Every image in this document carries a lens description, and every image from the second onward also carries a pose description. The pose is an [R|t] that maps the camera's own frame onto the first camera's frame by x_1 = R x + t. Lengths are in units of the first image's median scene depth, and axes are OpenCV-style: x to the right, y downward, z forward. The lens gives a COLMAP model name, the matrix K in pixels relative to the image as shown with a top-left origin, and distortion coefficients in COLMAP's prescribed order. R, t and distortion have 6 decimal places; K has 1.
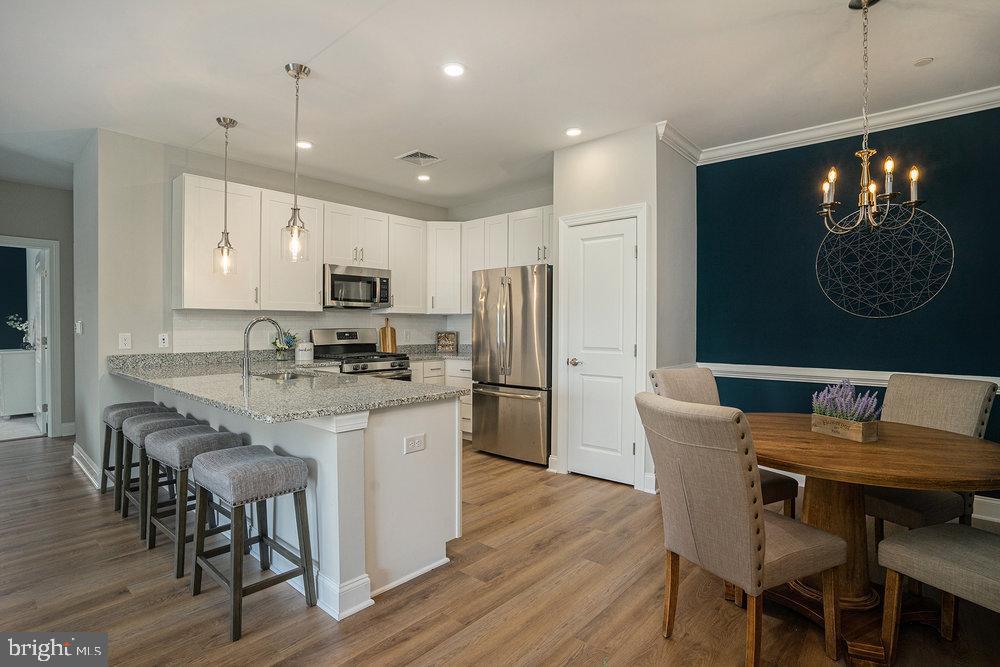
lens RADIAL K [[499.4, 0, 500.0], [0, 499.4, 333.5], [0, 0, 1]] dist [-0.033538, 0.000436]
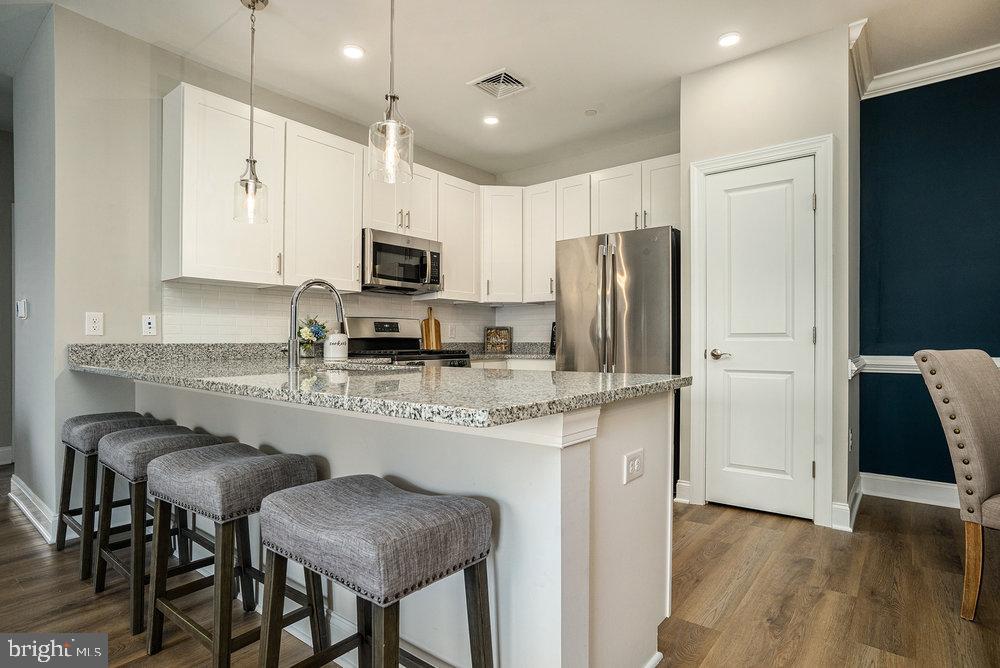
lens RADIAL K [[531.1, 0, 499.2], [0, 531.1, 342.7], [0, 0, 1]] dist [-0.027601, 0.001897]
pose [[0.999081, -0.003838, 0.042681, -0.212673], [0.004378, 0.999912, -0.012550, 0.049020], [-0.042629, 0.012725, 0.999010, 0.227442]]
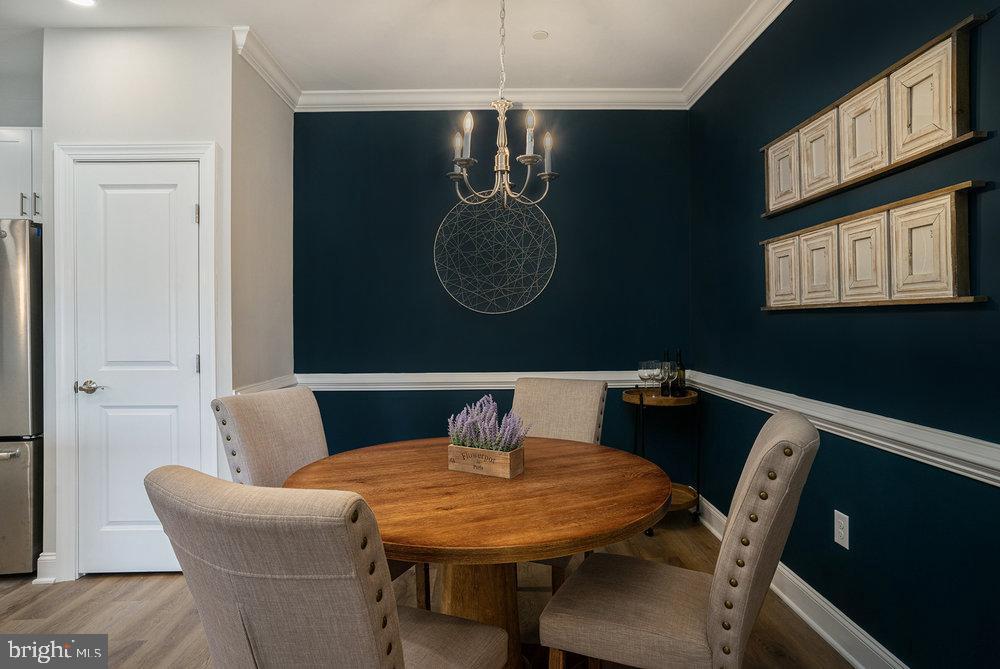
lens RADIAL K [[544.2, 0, 504.8], [0, 544.2, 317.2], [0, 0, 1]] dist [-0.050638, 0.036679]
pose [[0.742734, -0.001238, 0.669585, 0.089744], [0.019464, 0.999616, -0.019742, -0.004143], [-0.669303, 0.027696, 0.742473, 0.191746]]
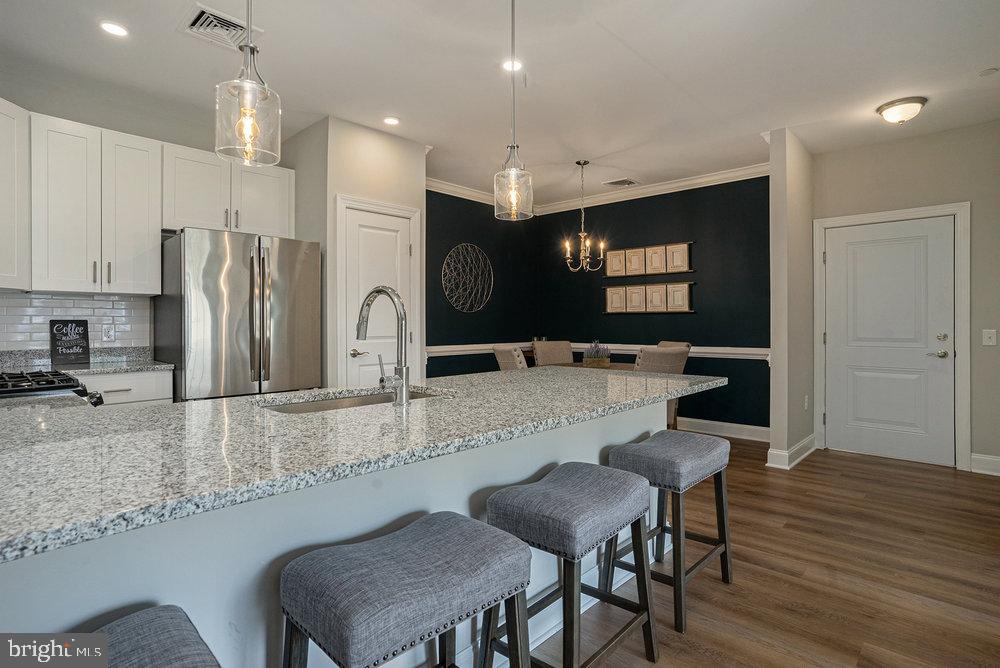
lens RADIAL K [[510.3, 0, 500.3], [0, 510.3, 326.4], [0, 0, 1]] dist [-0.001695, -0.000233]
pose [[0.039692, -0.004998, 0.999199, -0.814958], [0.019287, 0.999805, 0.004235, 0.007753], [-0.999026, 0.019103, 0.039781, 0.699039]]
